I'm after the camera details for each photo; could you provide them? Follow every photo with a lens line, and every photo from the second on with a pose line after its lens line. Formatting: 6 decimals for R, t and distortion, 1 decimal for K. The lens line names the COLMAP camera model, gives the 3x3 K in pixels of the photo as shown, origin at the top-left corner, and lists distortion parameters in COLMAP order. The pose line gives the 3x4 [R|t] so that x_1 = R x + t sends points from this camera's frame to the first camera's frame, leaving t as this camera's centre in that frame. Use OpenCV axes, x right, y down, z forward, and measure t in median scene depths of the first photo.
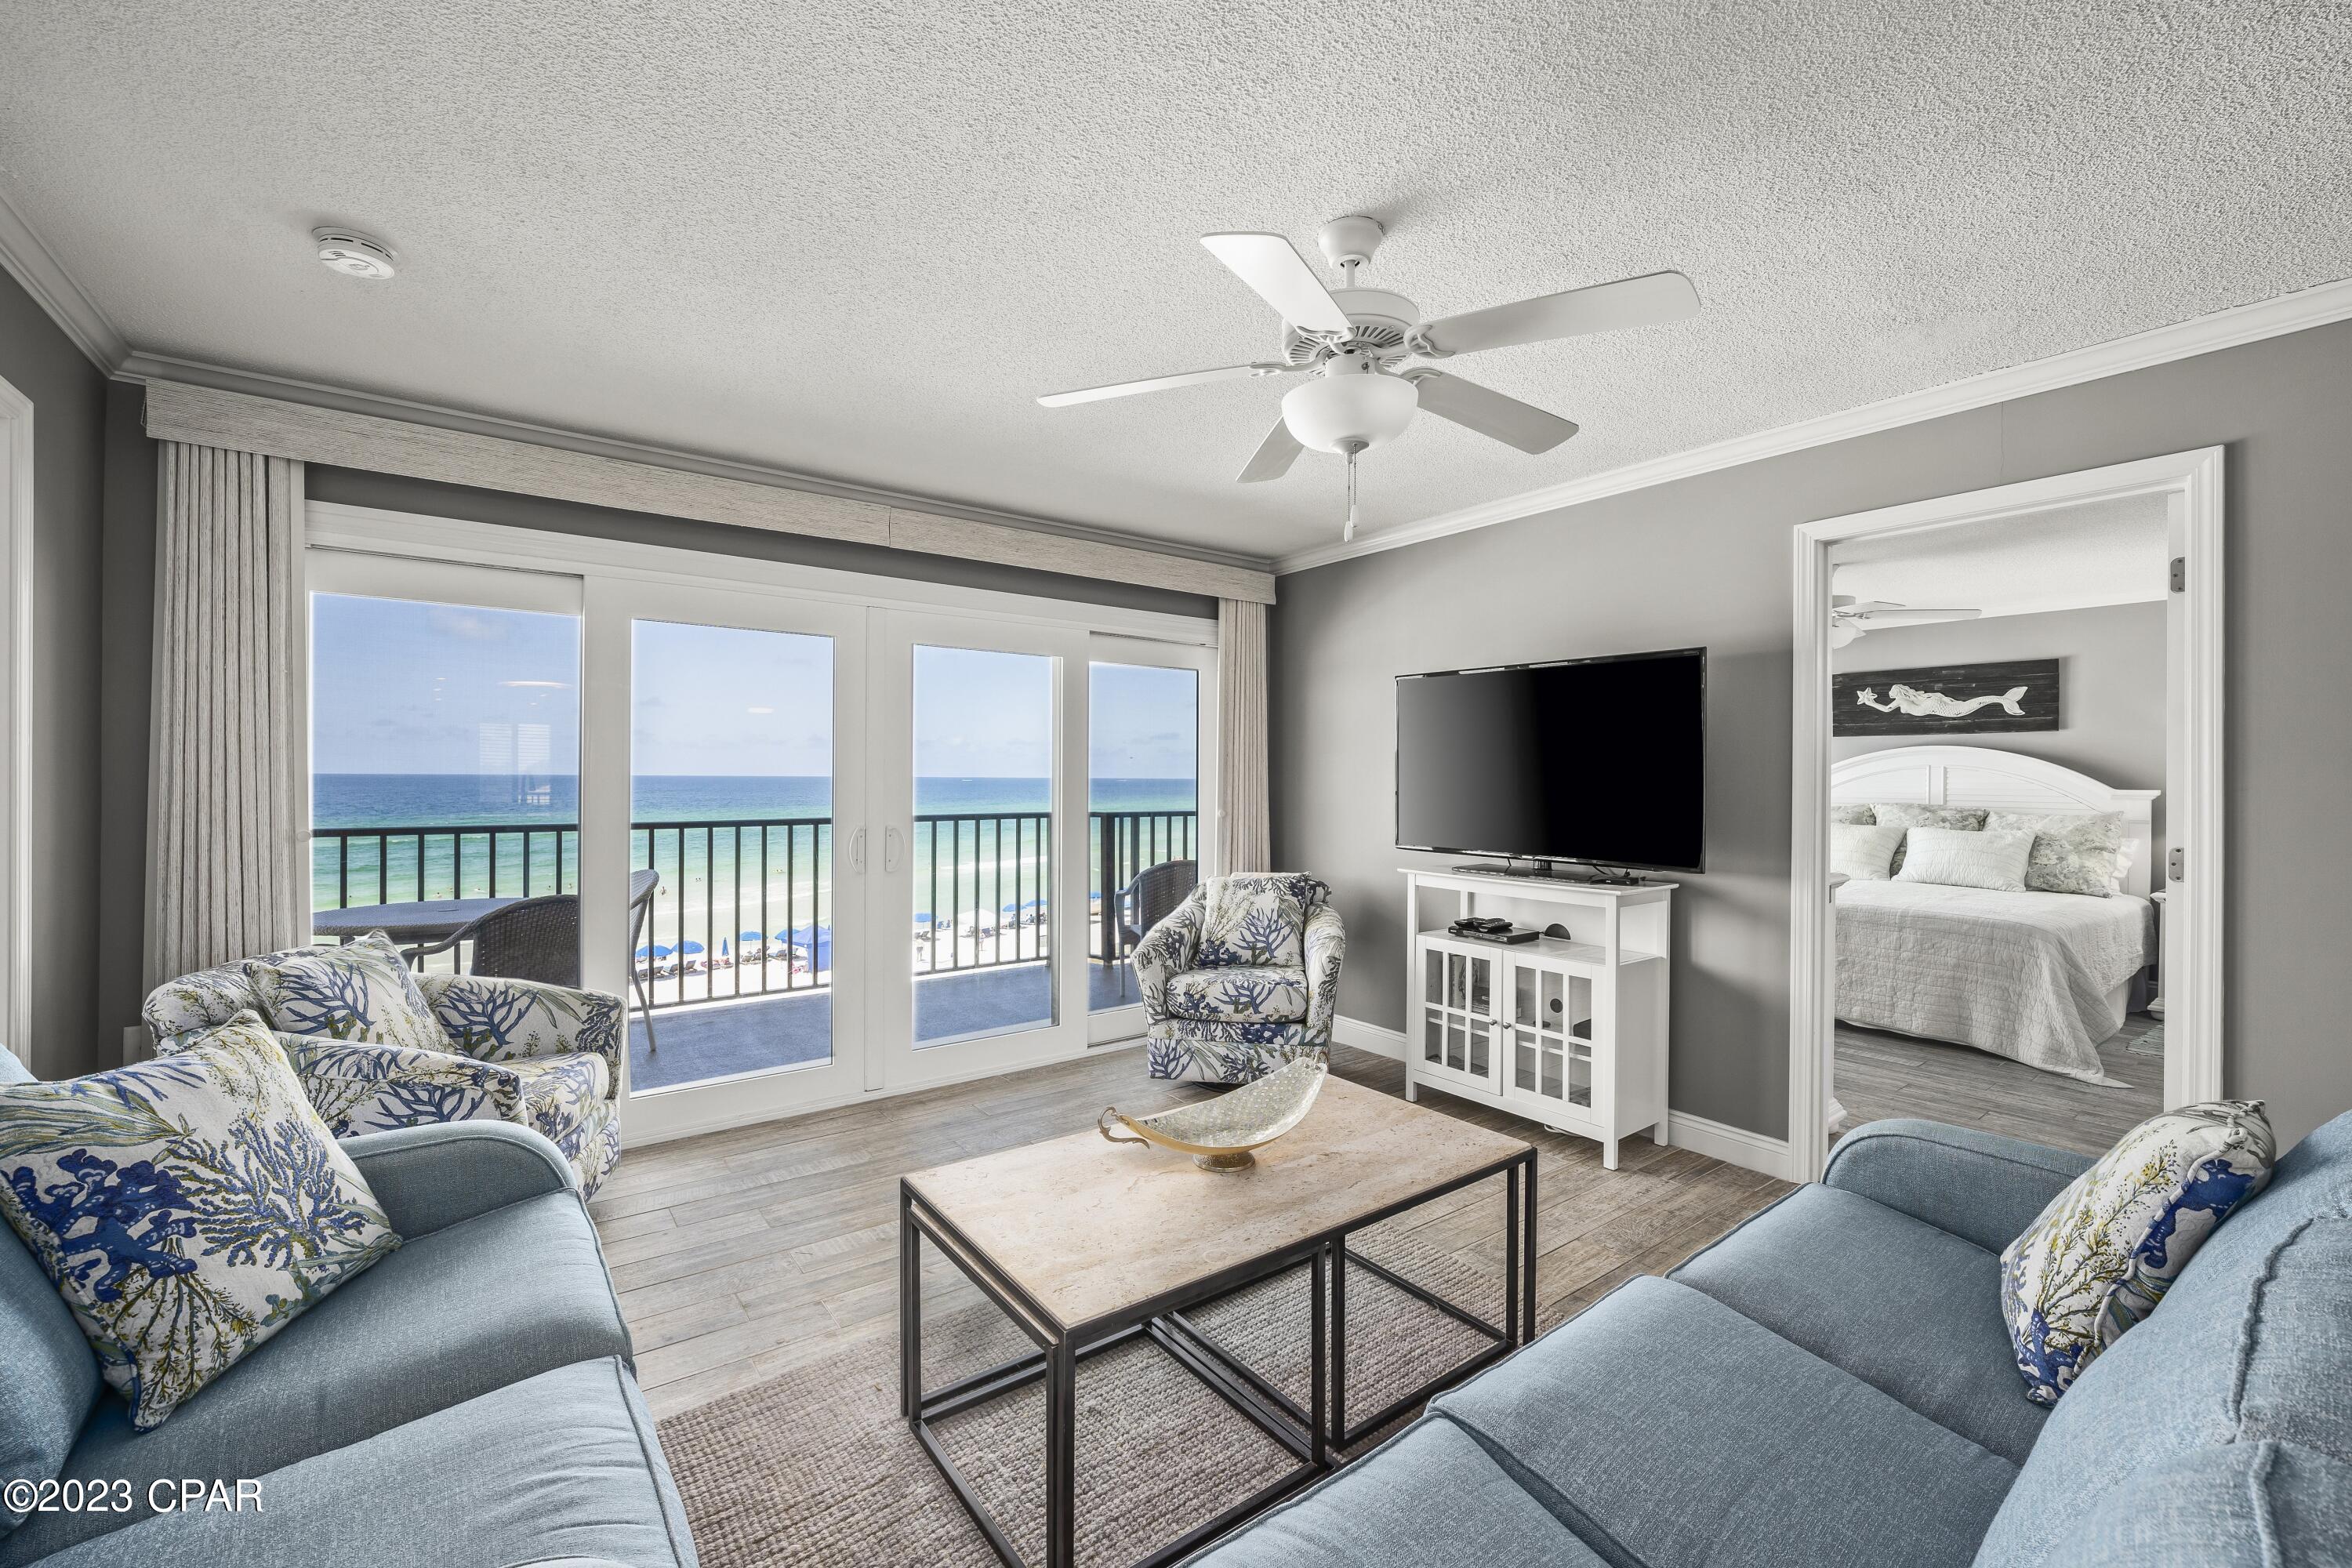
lens RADIAL K [[960.4, 0, 1165.8], [0, 960.4, 777.7], [0, 0, 1]] dist [-0.003999, 0.000194]
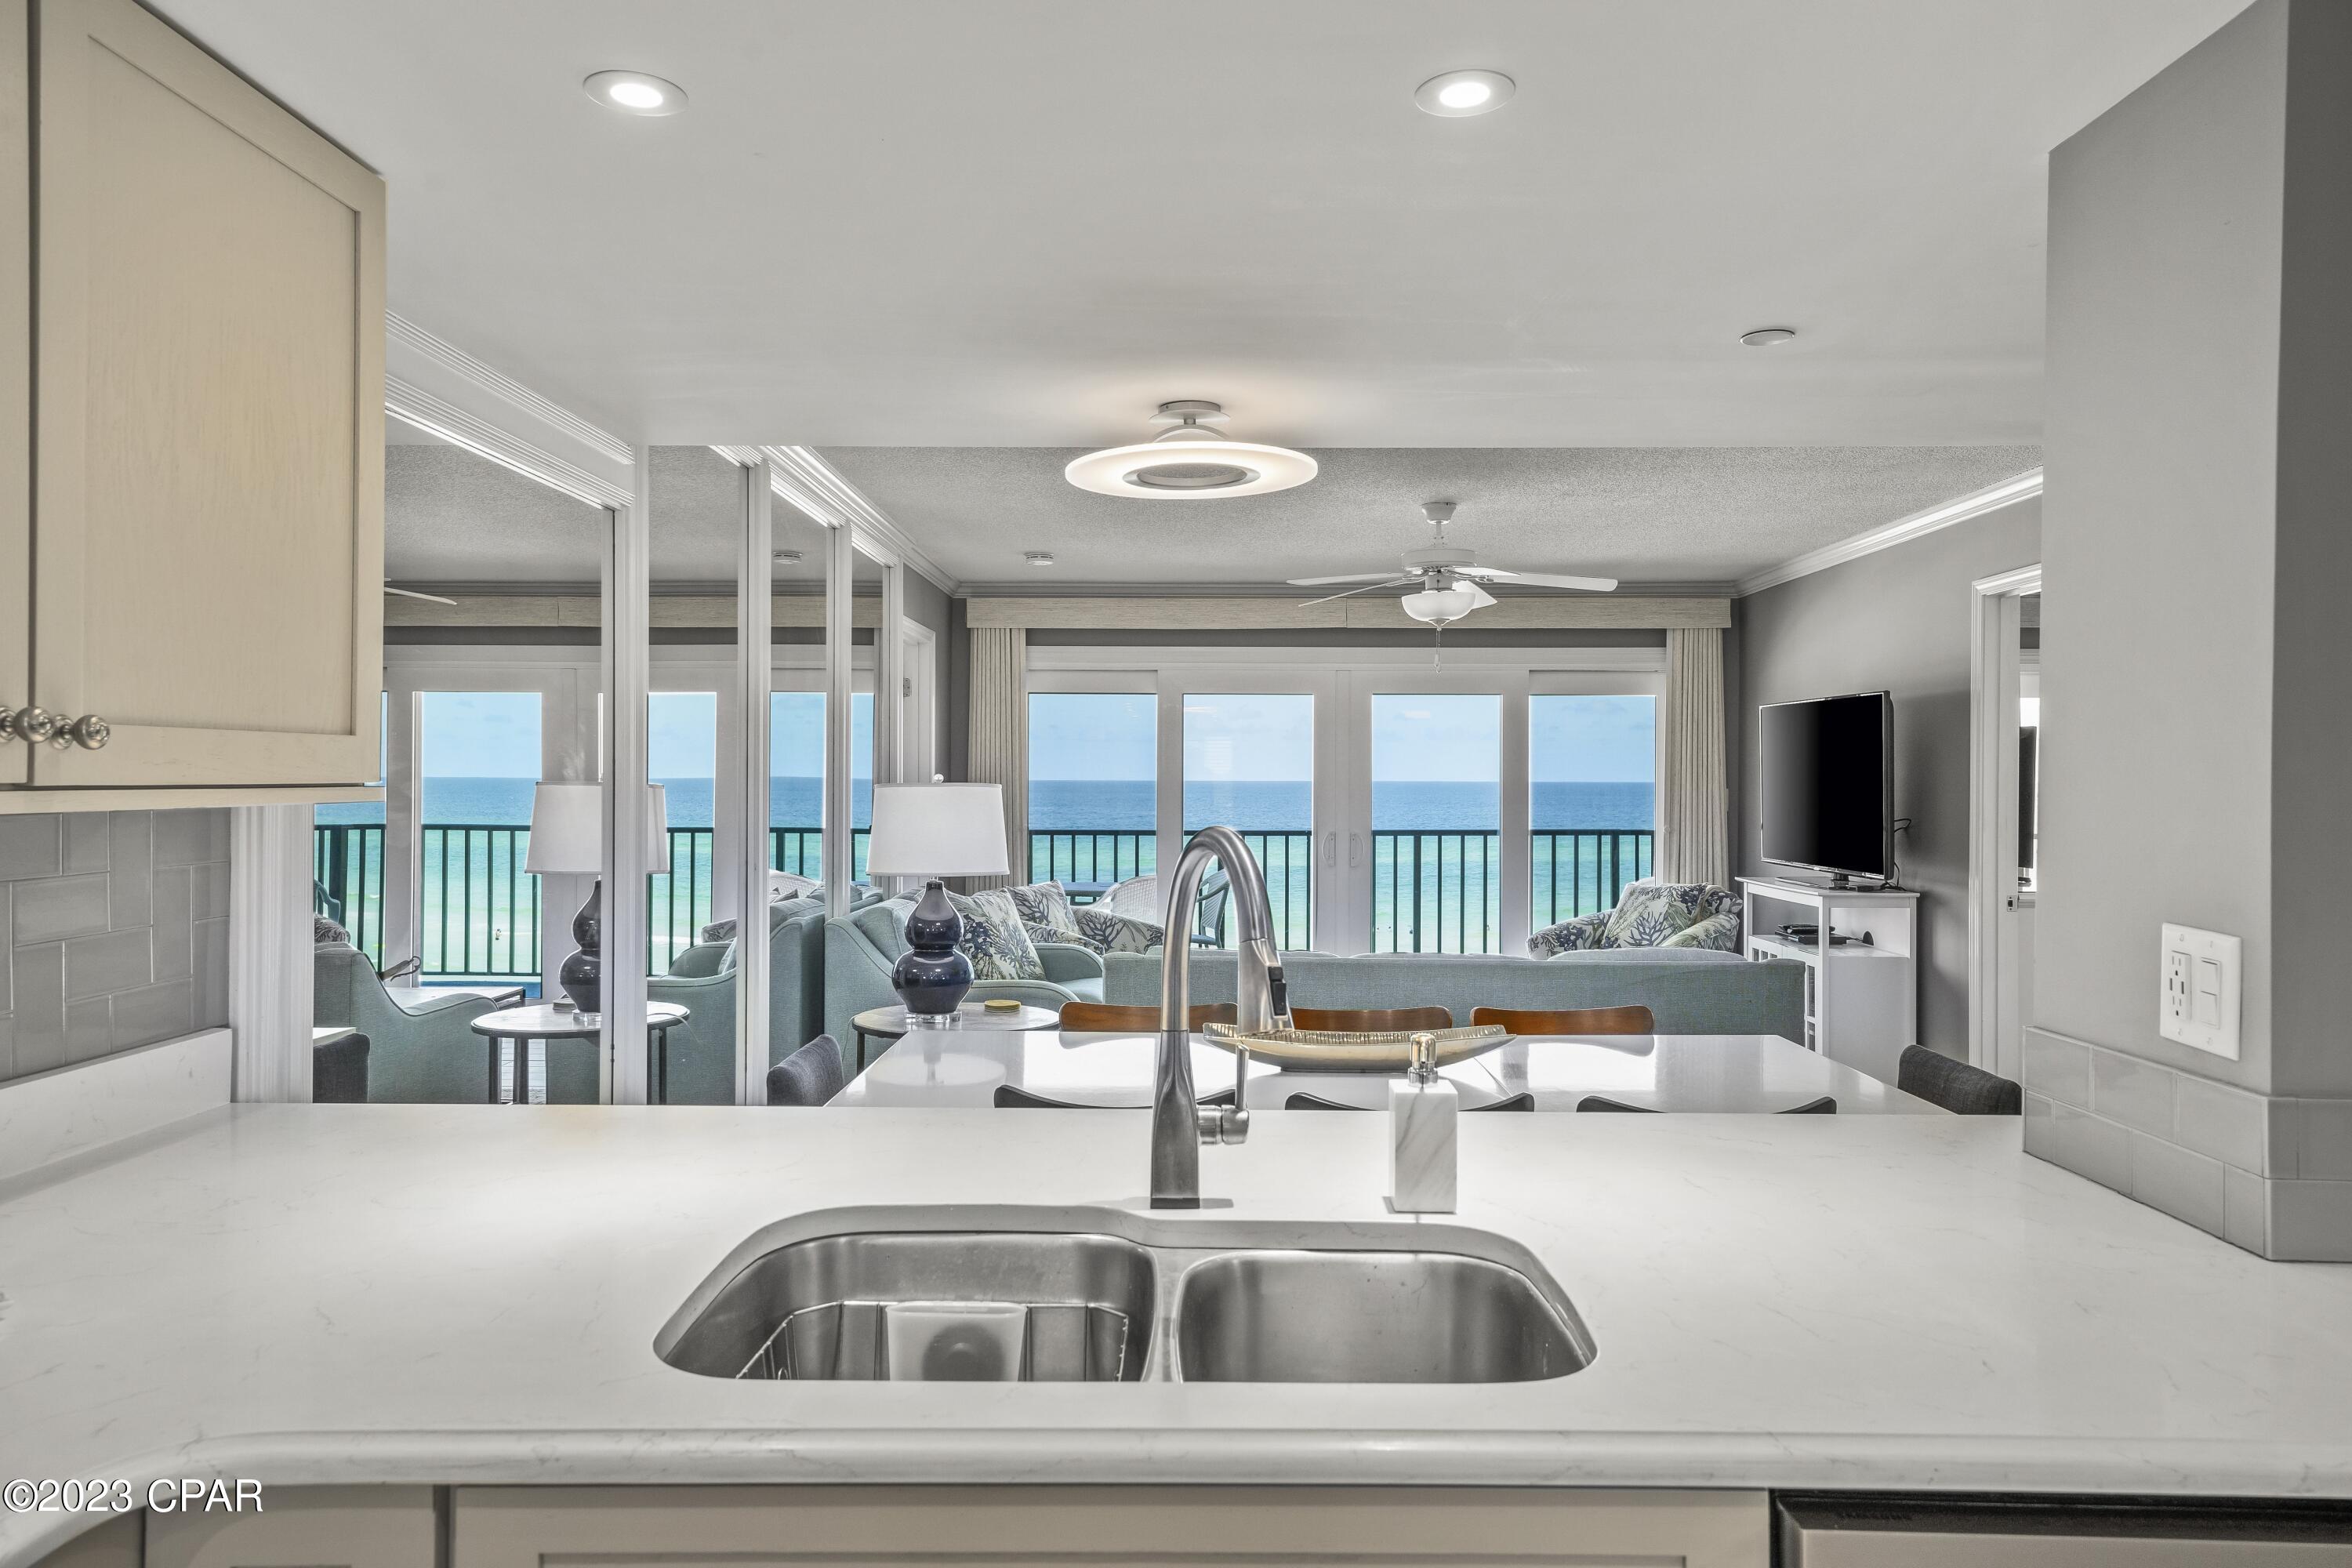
lens RADIAL K [[1535.5, 0, 1177.0], [0, 1535.5, 768.8], [0, 0, 1]] dist [0.024690, 0.001324]
pose [[0.794651, -0.006954, -0.607026, 0.852280], [0.002749, 0.999965, -0.007857, -0.023113], [0.607060, 0.004575, 0.794643, -0.889662]]
